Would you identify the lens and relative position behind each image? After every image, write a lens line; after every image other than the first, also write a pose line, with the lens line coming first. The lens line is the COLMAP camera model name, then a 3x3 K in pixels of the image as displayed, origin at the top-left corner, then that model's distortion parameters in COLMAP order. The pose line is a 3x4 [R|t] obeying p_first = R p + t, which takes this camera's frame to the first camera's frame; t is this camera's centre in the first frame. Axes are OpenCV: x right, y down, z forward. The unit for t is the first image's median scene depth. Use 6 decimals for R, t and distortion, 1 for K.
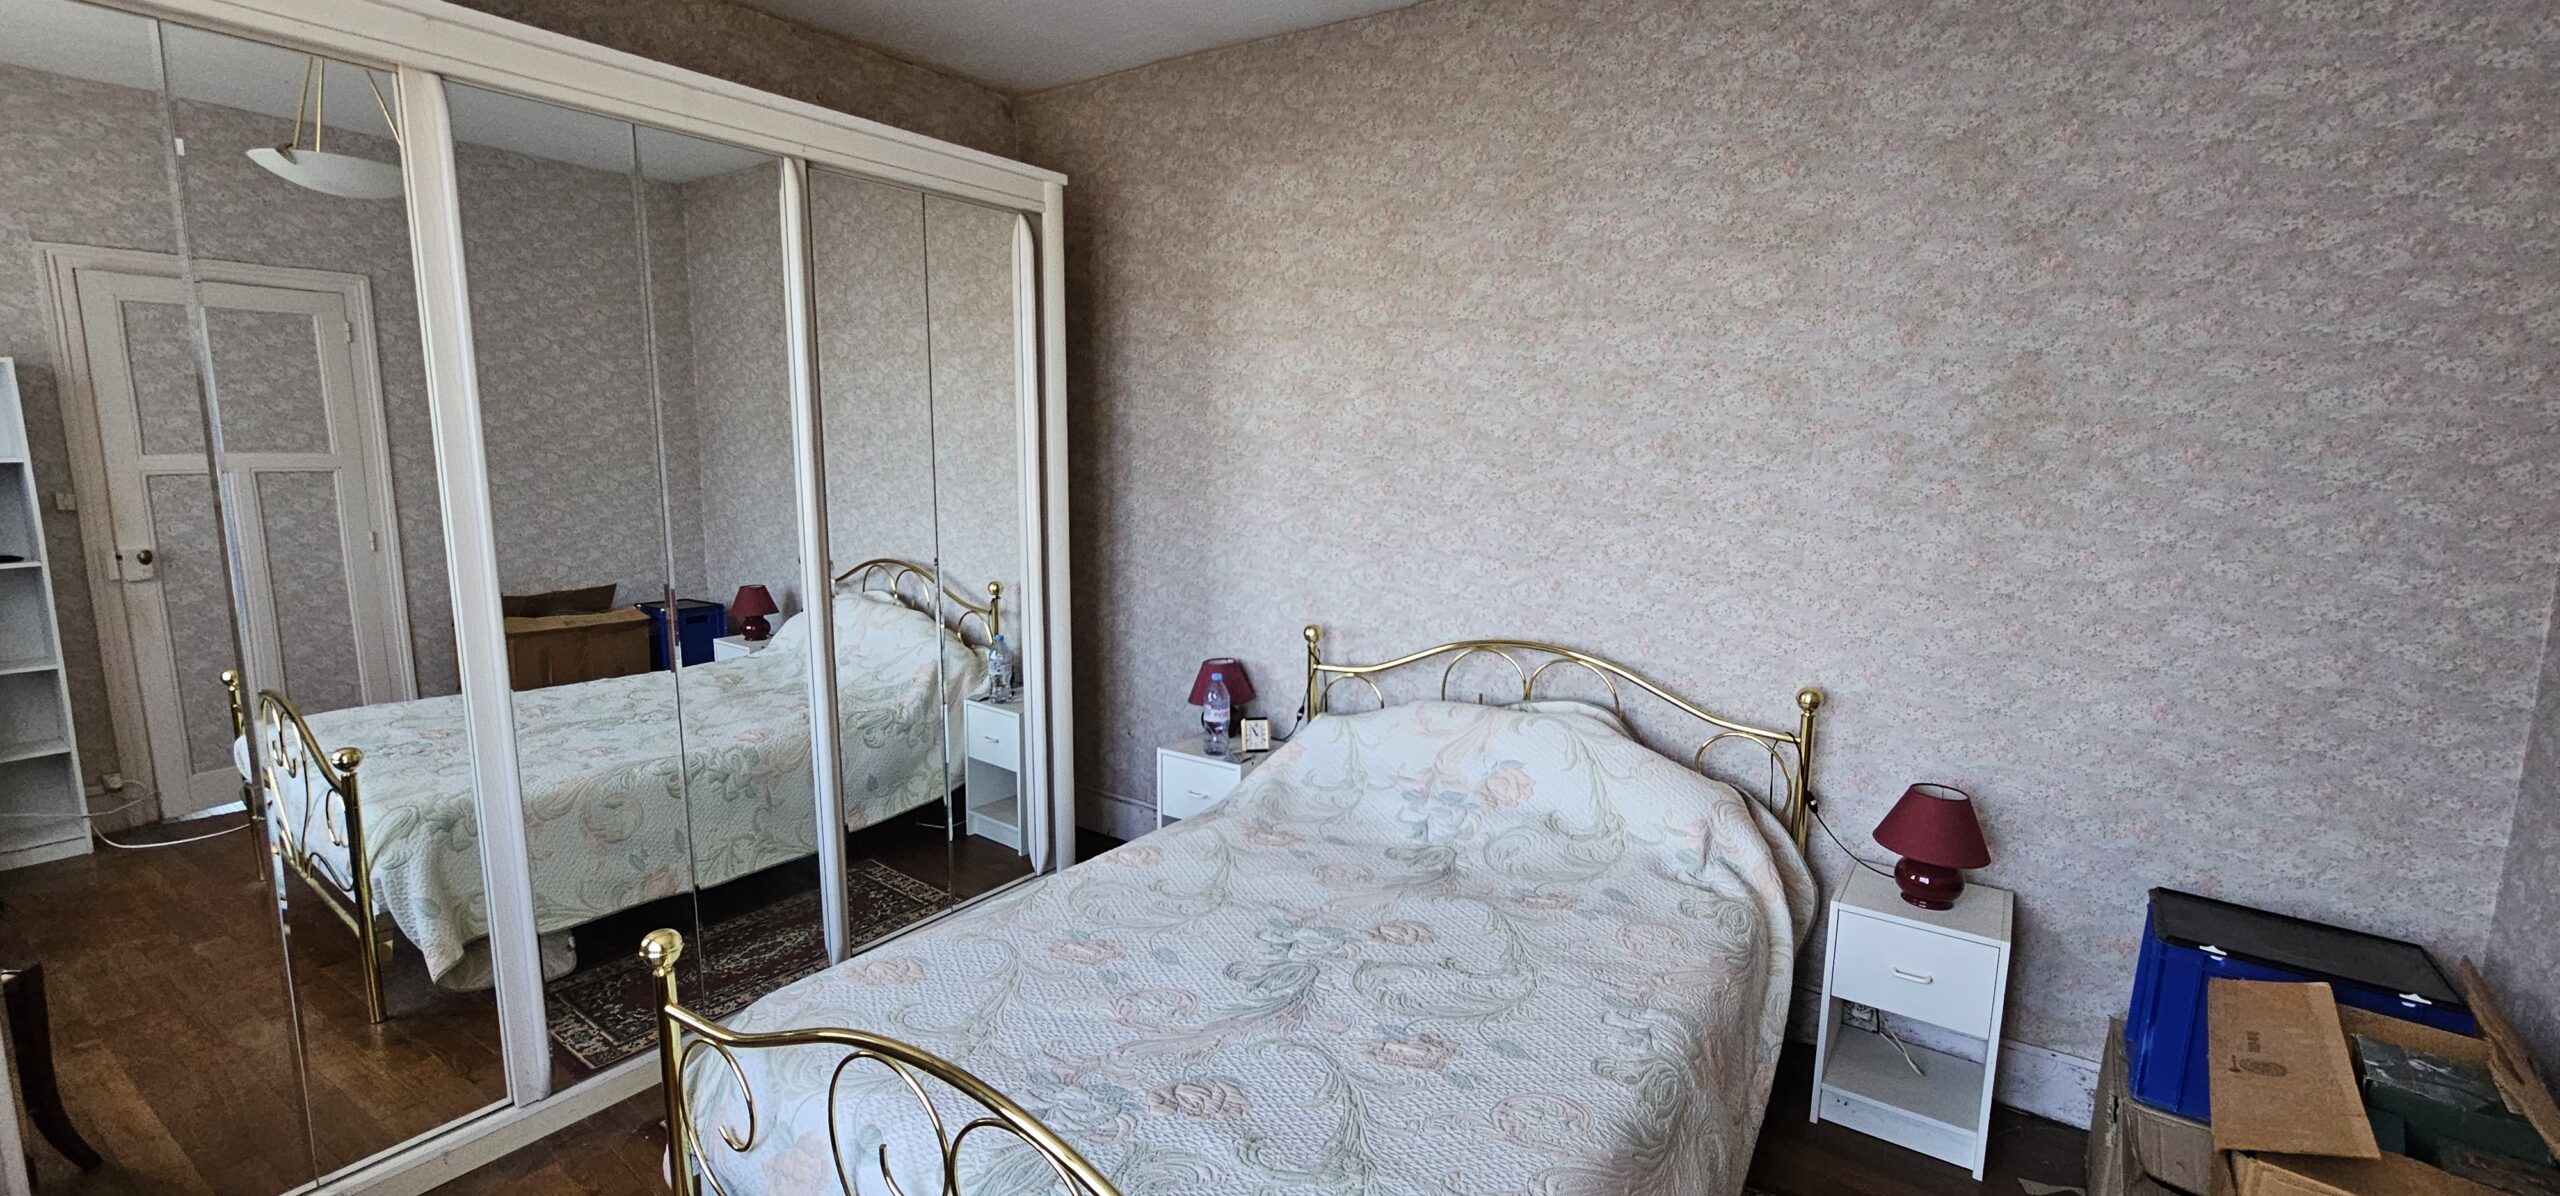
lens RADIAL K [[1040.4, 0, 1296.6], [0, 1040.4, 593.9], [0, 0, 1]] dist [0.001863, 0.000289]
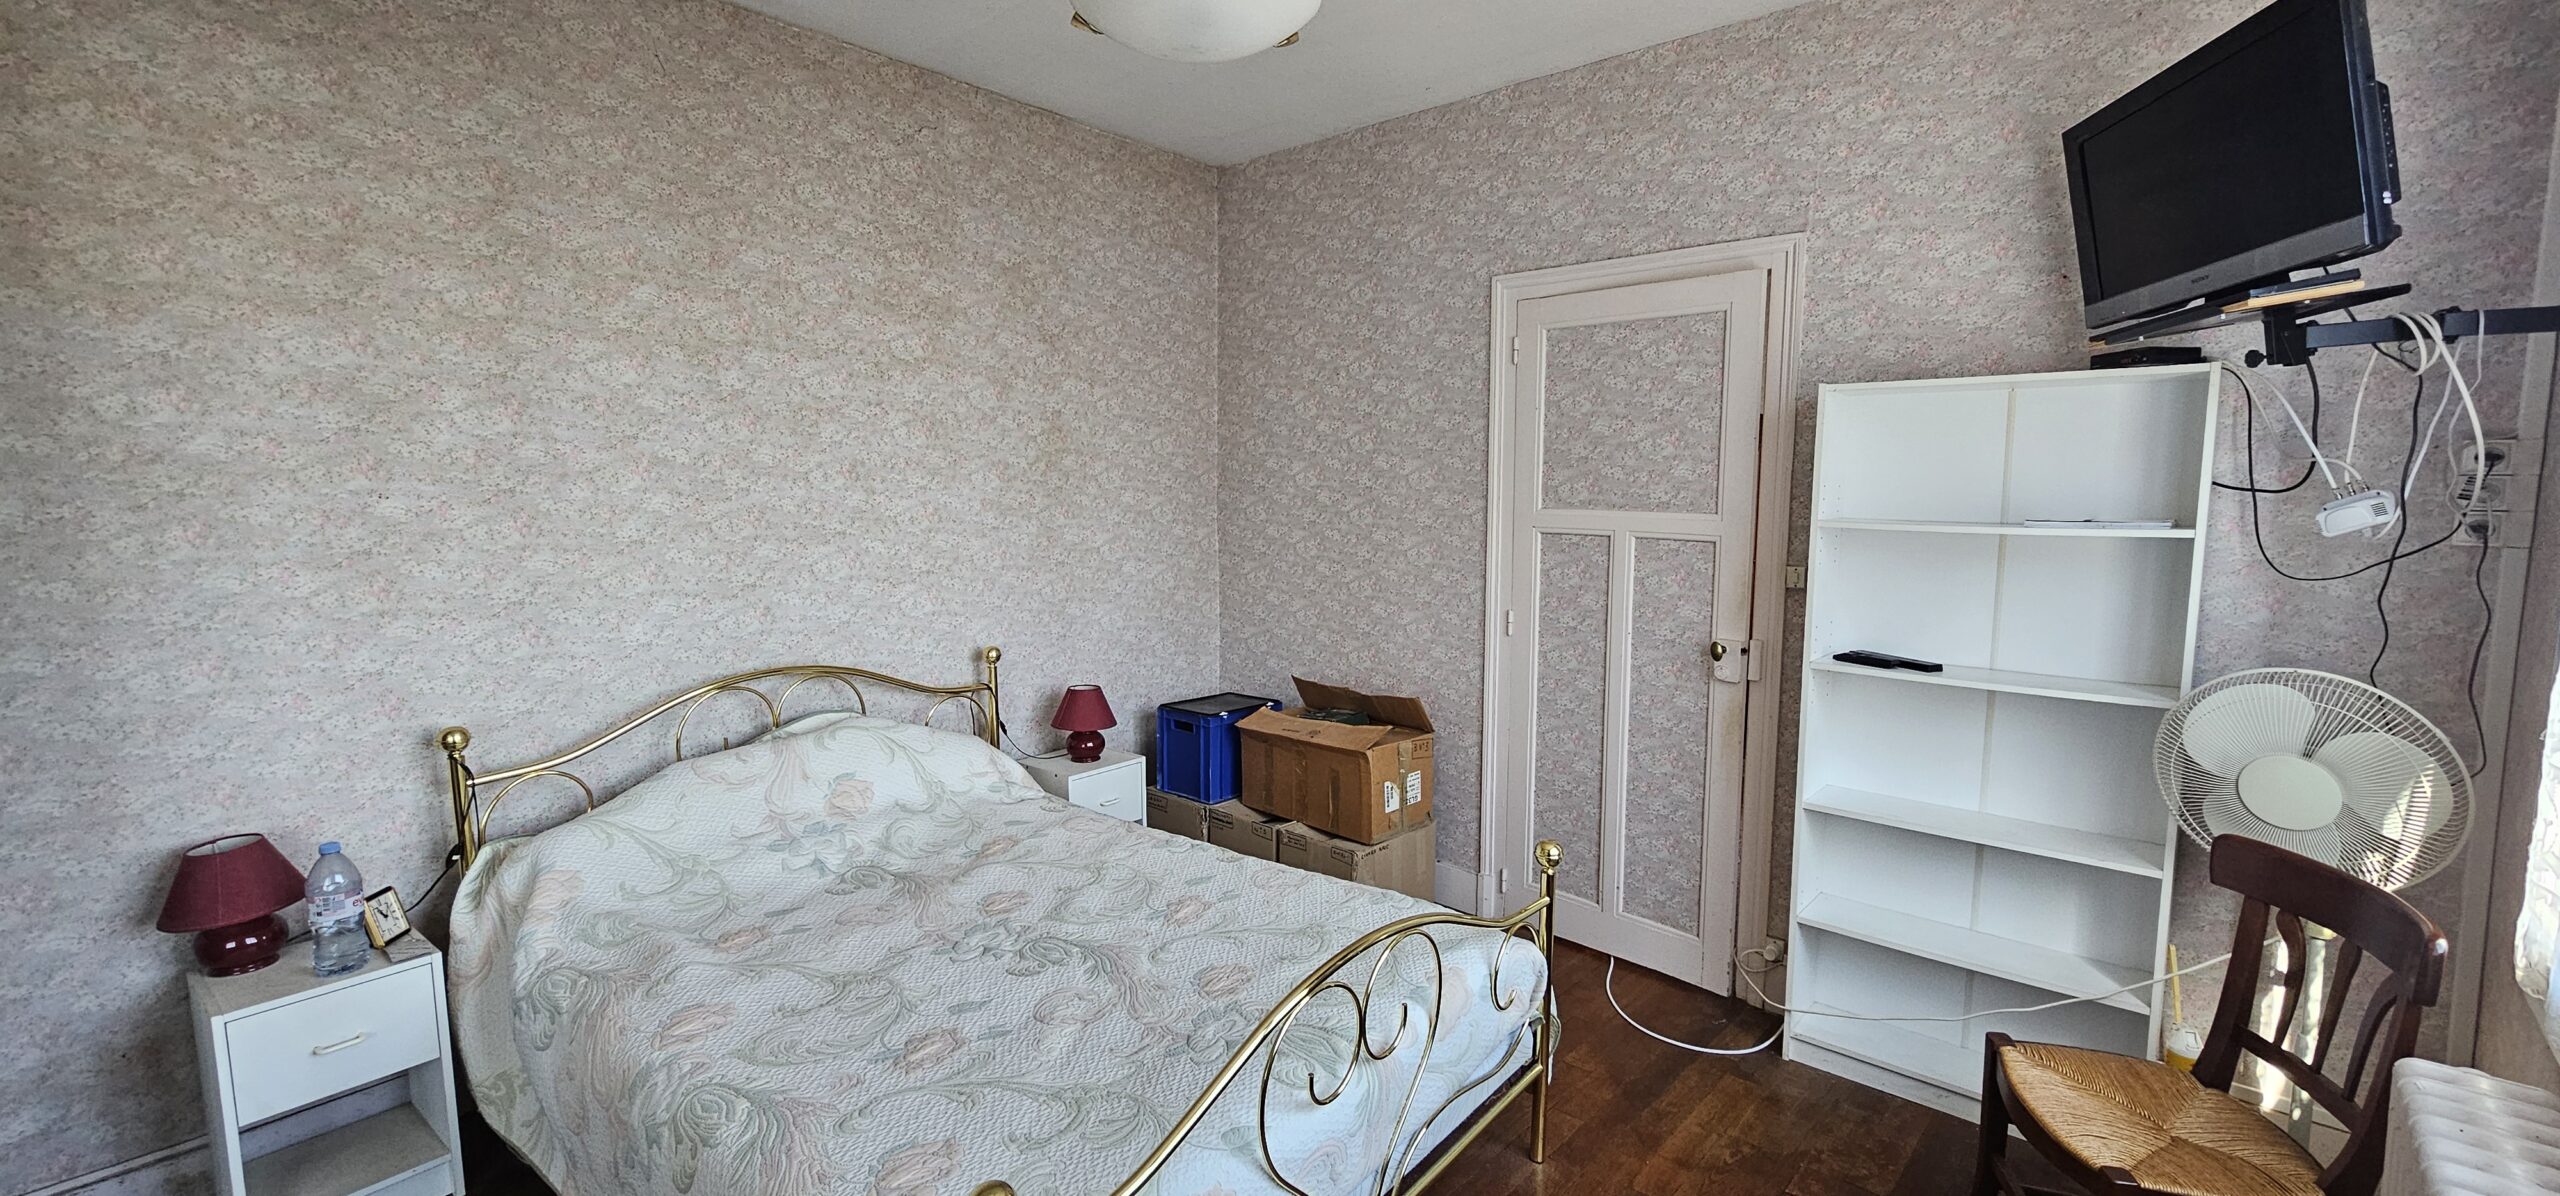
lens RADIAL K [[1040.4, 0, 1300.4], [0, 1040.4, 596.4], [0, 0, 1]] dist [0.001863, 0.000289]
pose [[0.088735, -0.129746, 0.987569, -0.754702], [0.145026, 0.982597, 0.116062, -0.068676], [-0.985441, 0.132924, 0.106008, 0.413937]]
